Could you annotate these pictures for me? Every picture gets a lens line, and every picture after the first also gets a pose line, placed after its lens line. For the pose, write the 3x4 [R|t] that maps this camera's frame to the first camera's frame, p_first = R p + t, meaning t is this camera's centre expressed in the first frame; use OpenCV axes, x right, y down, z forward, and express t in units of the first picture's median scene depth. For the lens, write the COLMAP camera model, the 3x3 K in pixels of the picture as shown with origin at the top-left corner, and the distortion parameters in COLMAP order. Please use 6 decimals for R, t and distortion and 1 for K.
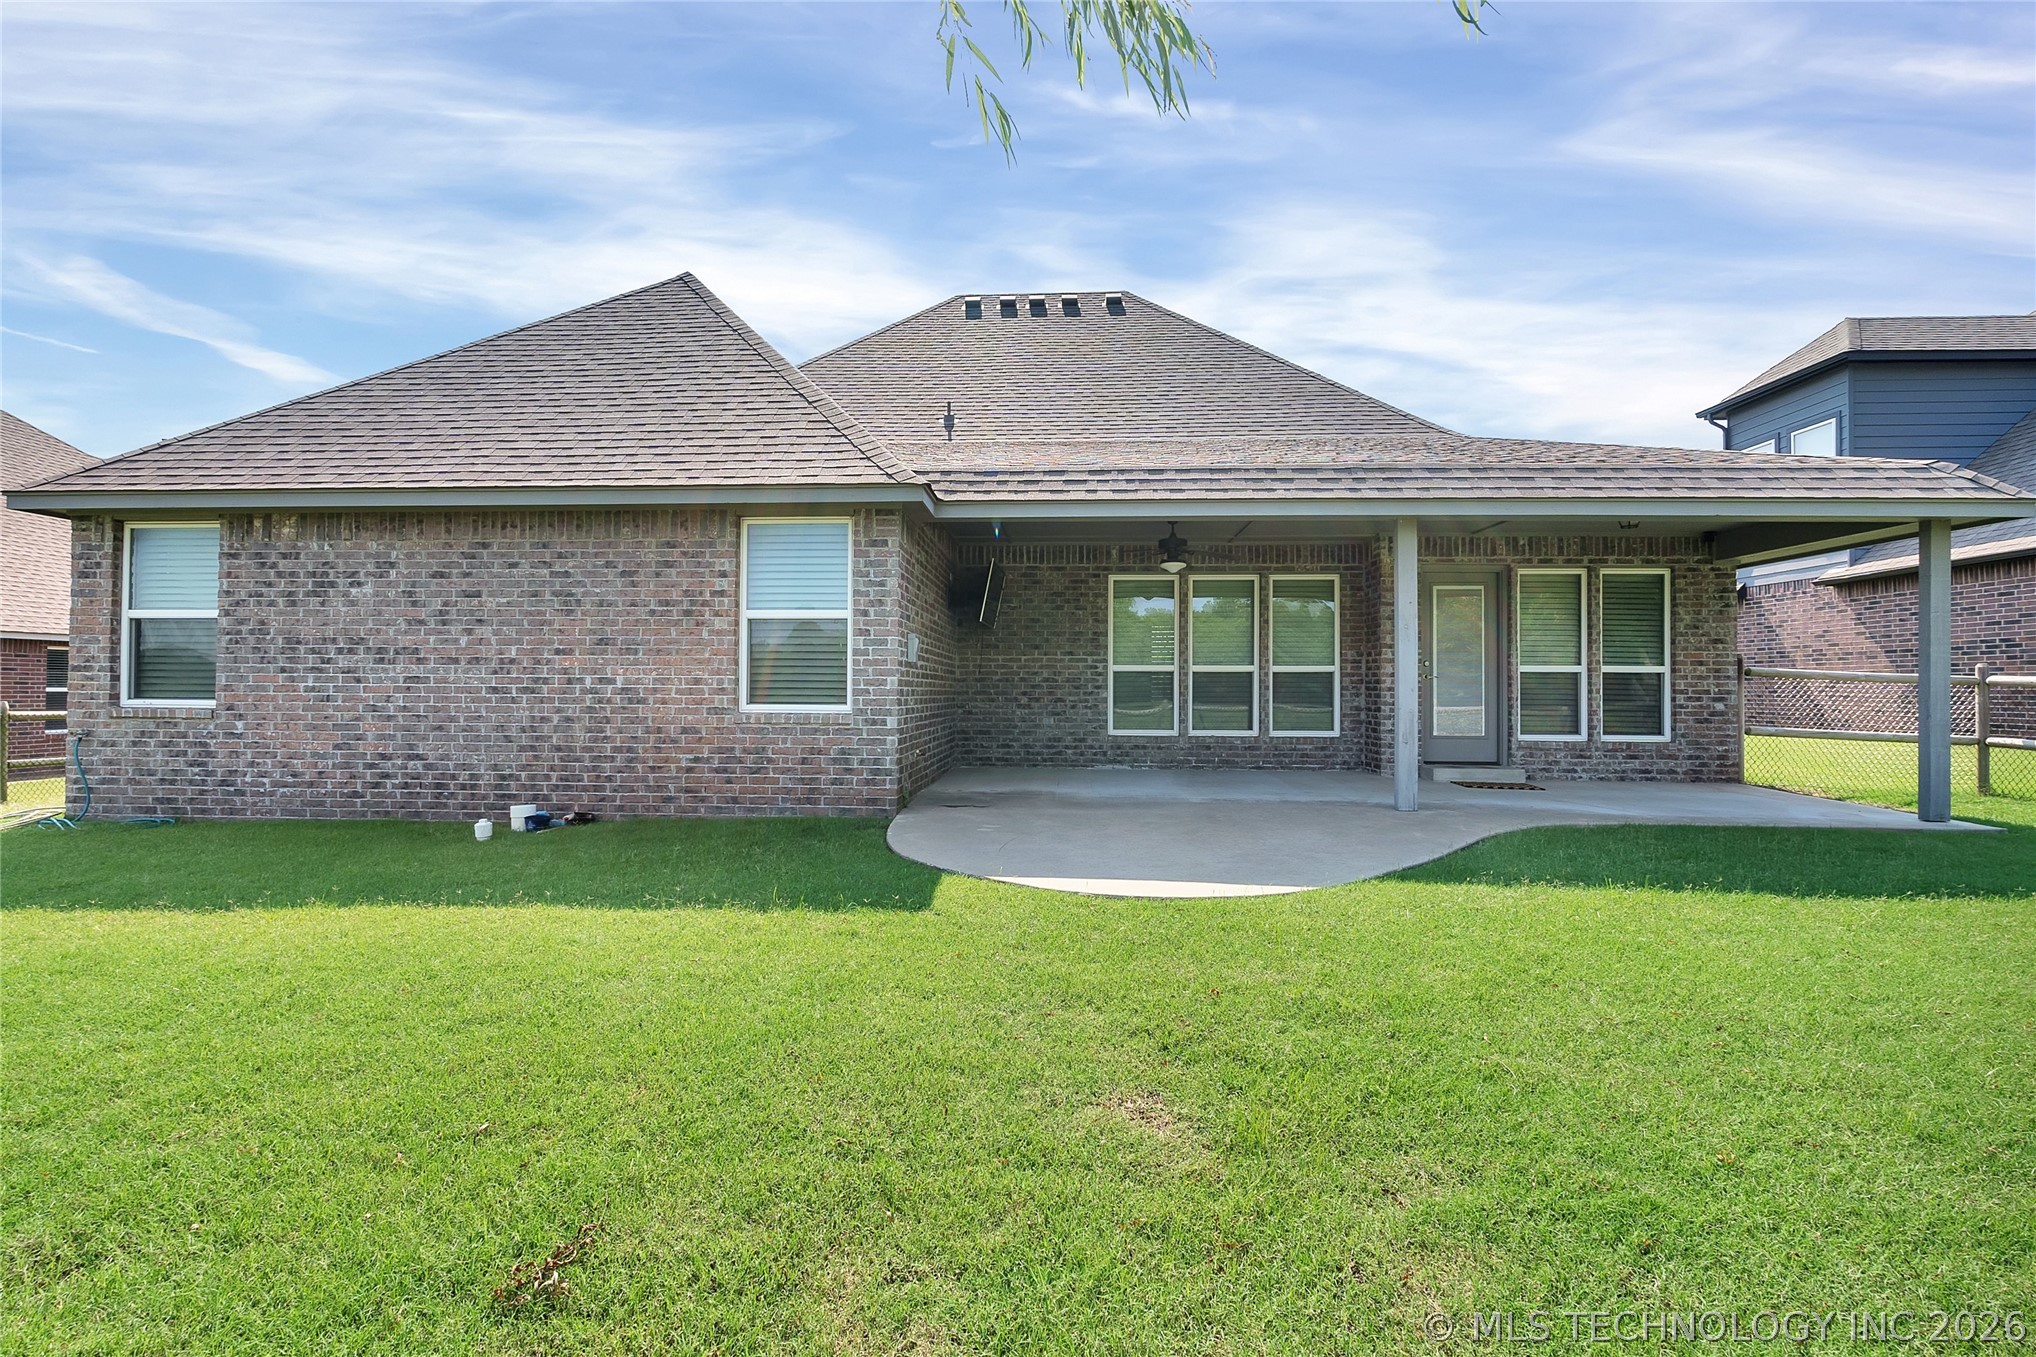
lens RADIAL K [[933.9, 0, 1005.1], [0, 933.9, 671.4], [0, 0, 1]] dist [-0.008697, 0.000335]
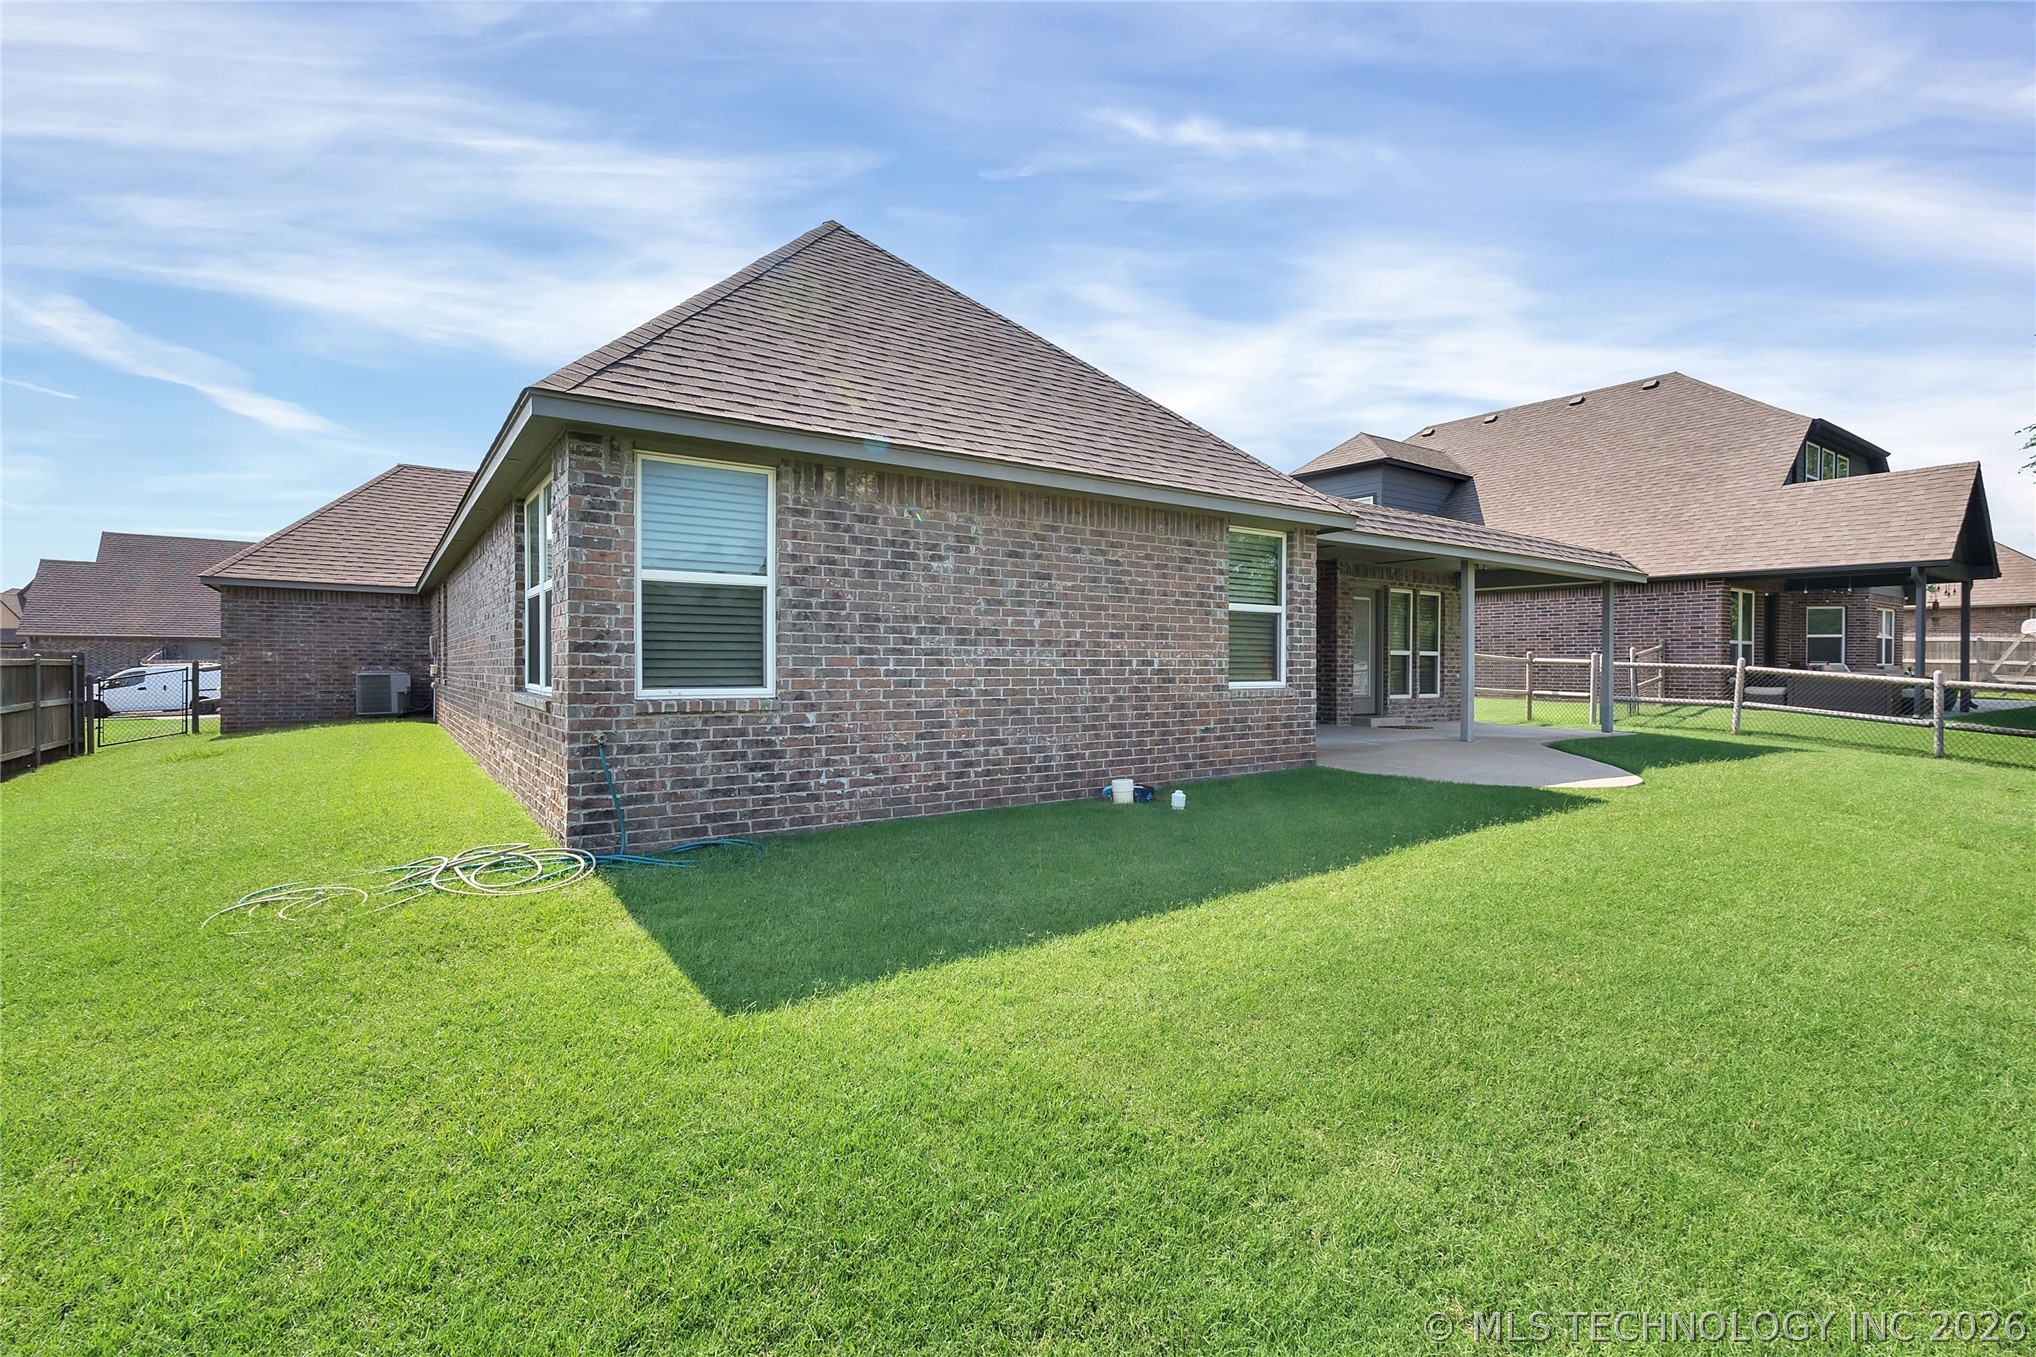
lens RADIAL K [[933.9, 0, 1005.1], [0, 933.9, 671.4], [0, 0, 1]] dist [-0.008697, 0.000335]
pose [[0.783241, -0.008386, 0.621661, -1.222358], [-0.007597, 0.999705, 0.023058, -0.003833], [-0.621671, -0.022783, 0.782947, 0.238218]]
